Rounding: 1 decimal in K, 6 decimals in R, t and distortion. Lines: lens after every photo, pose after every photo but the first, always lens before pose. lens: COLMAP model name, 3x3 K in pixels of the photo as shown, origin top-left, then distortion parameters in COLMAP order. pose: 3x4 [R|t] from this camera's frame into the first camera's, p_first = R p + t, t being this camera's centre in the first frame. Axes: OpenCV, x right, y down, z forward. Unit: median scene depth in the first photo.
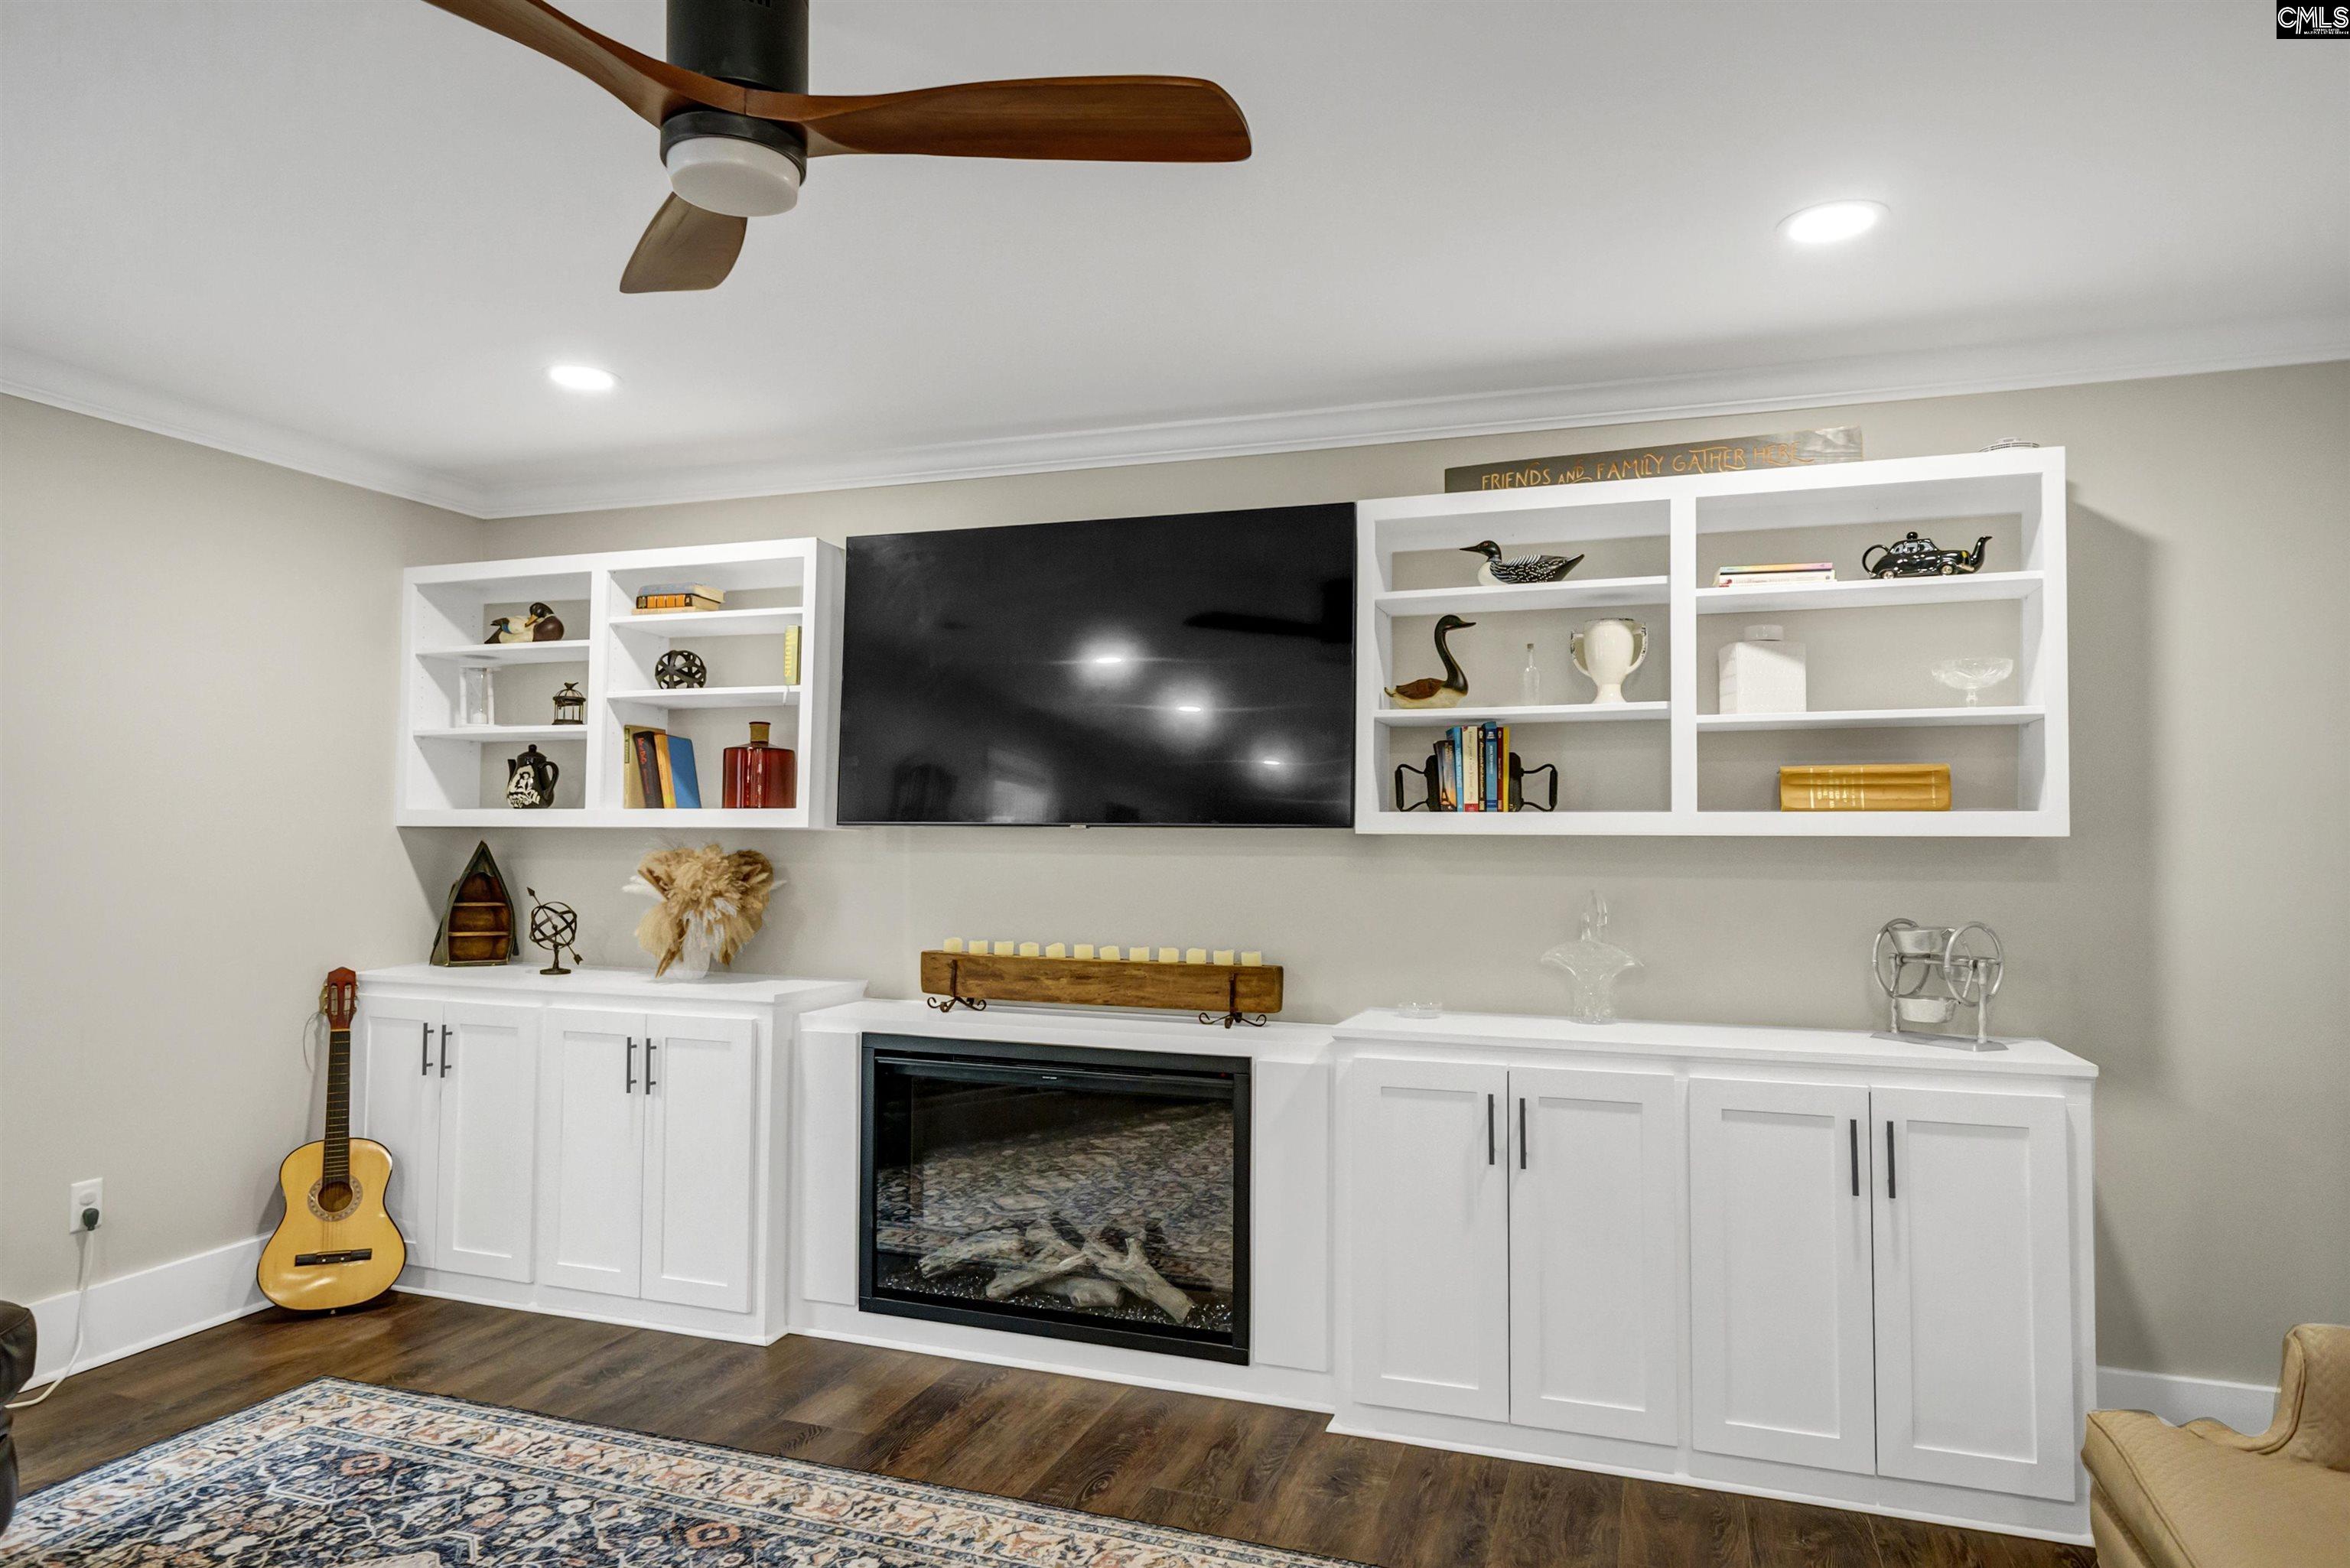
lens RADIAL K [[1387.4, 0, 1173.3], [0, 1387.4, 782.1], [0, 0, 1]] dist [0.005596, 0.000544]
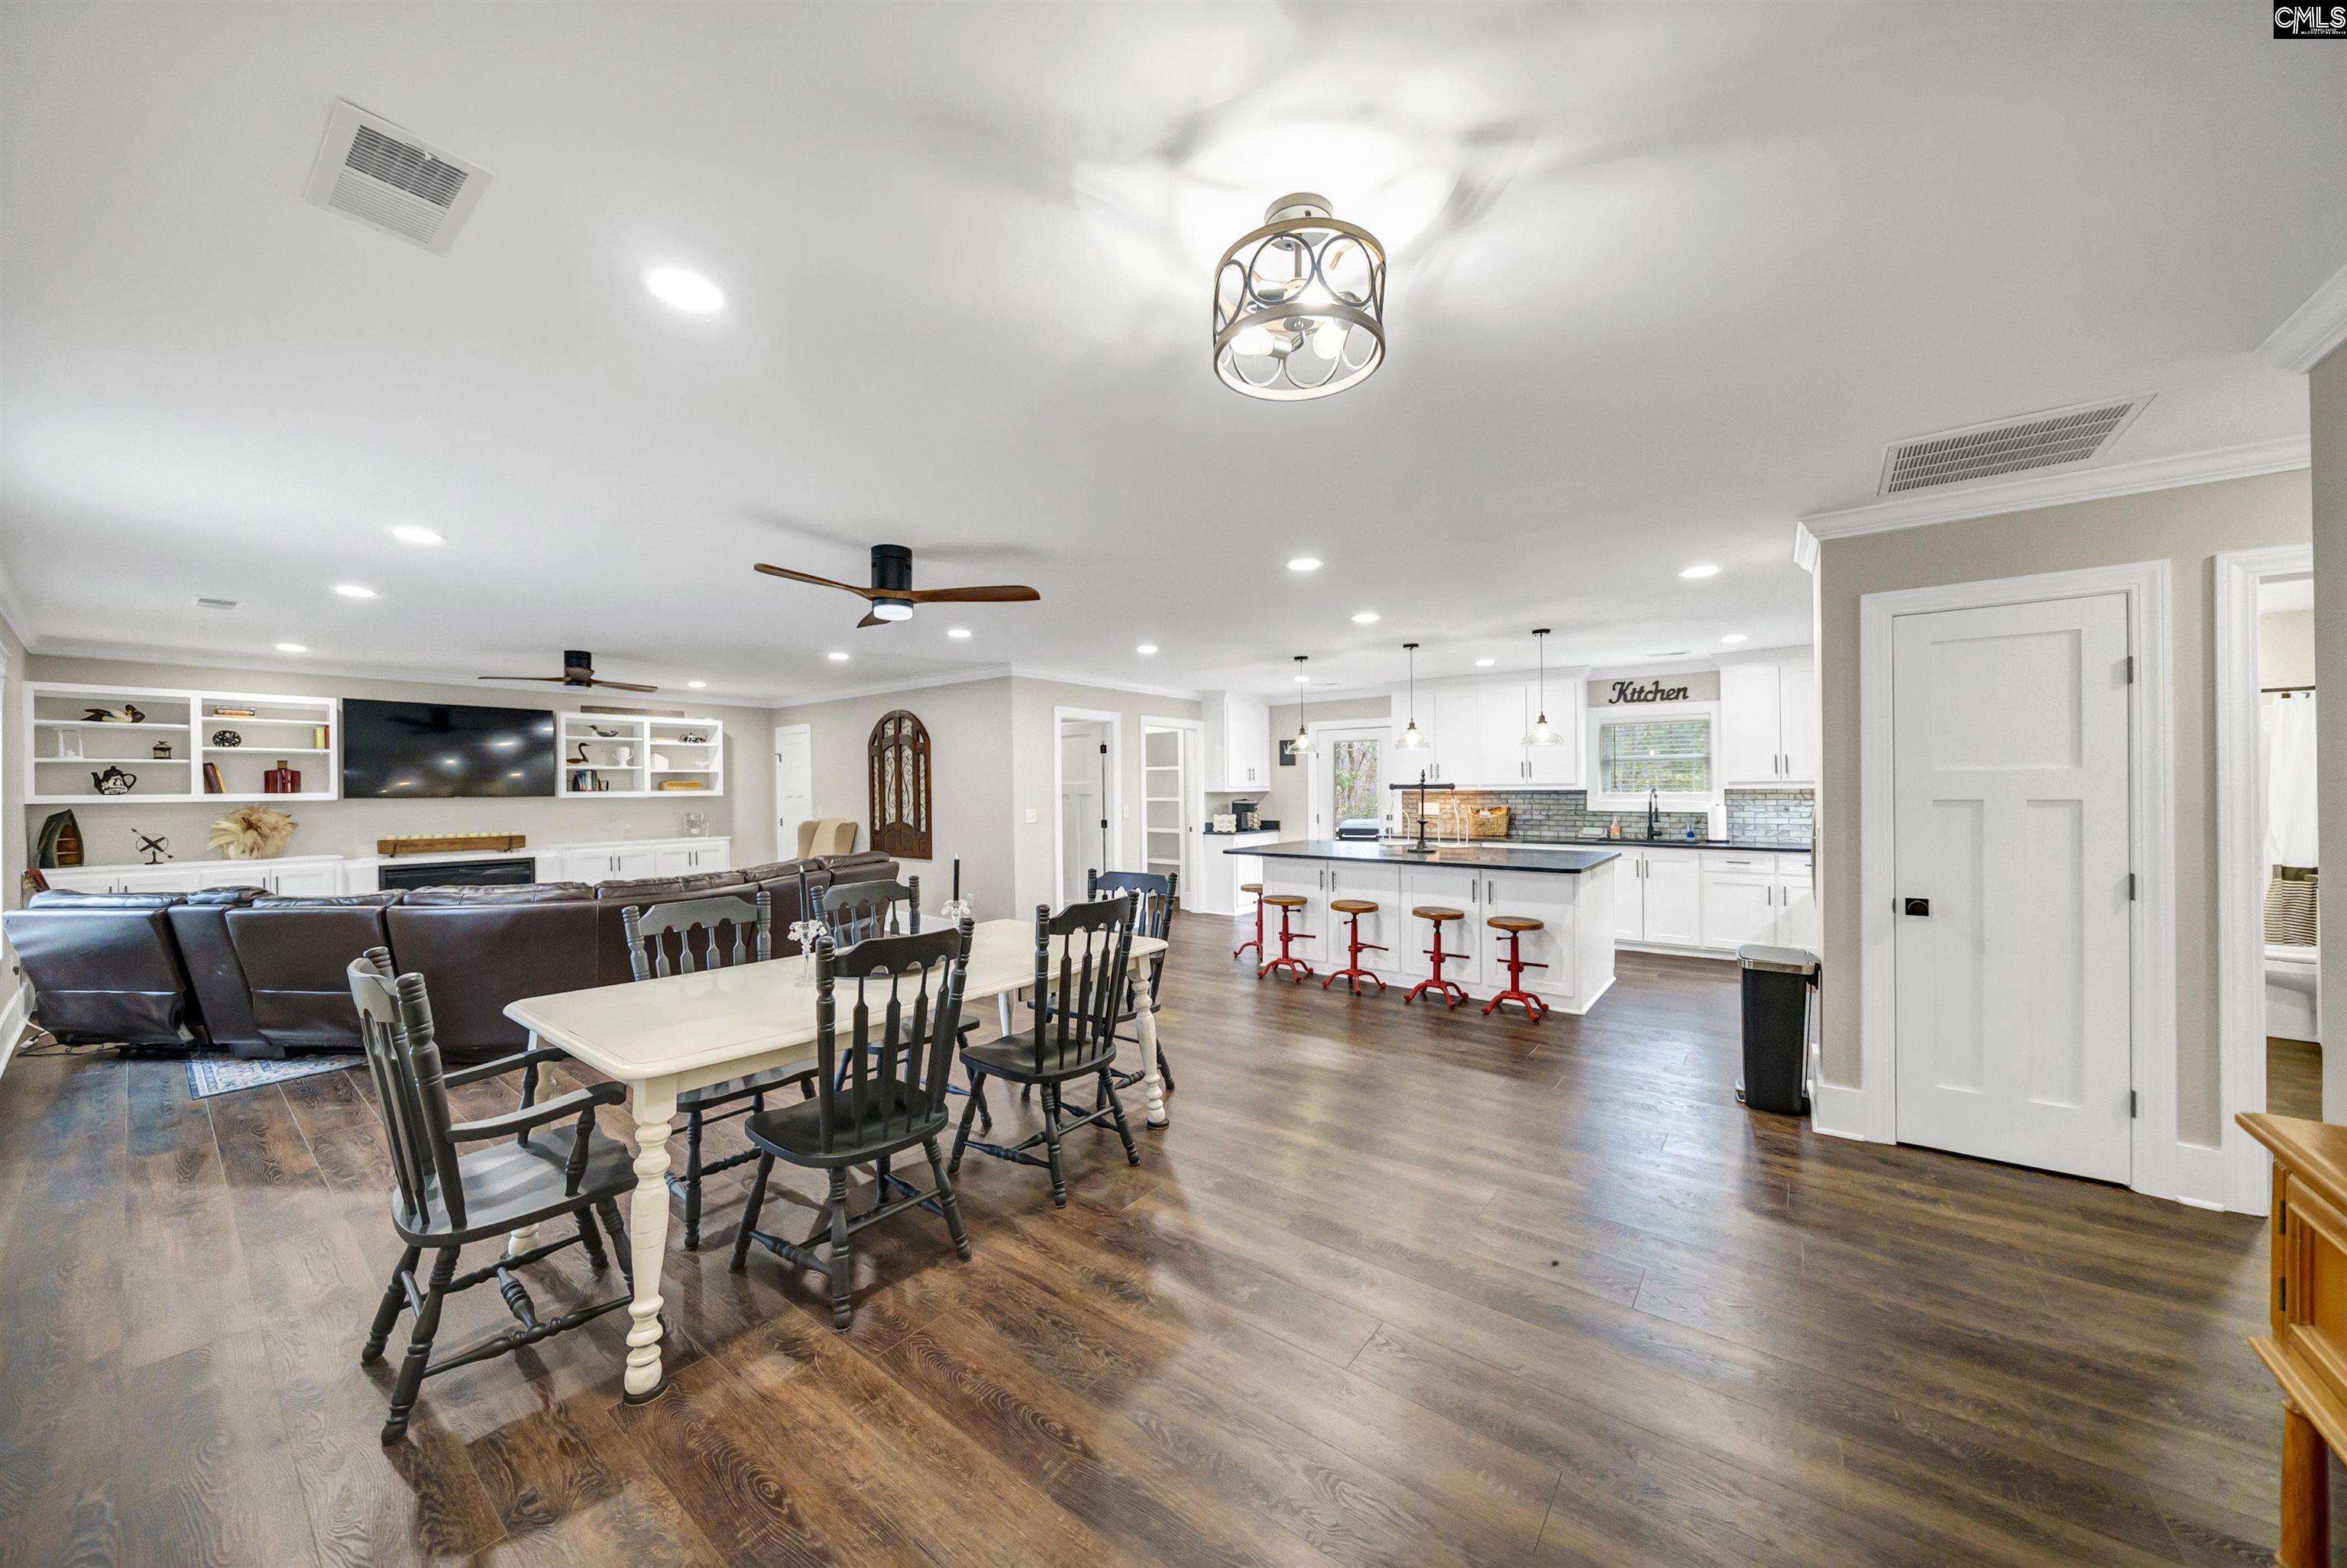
lens RADIAL K [[827.5, 0, 1170.7], [0, 827.5, 792.2], [0, 0, 1]] dist [-0.000224, 0.000000]
pose [[0.301292, -0.006269, 0.953511, -1.471750], [-0.004332, 0.999959, 0.007944, -0.003194], [-0.953522, -0.006524, 0.301253, -1.255399]]
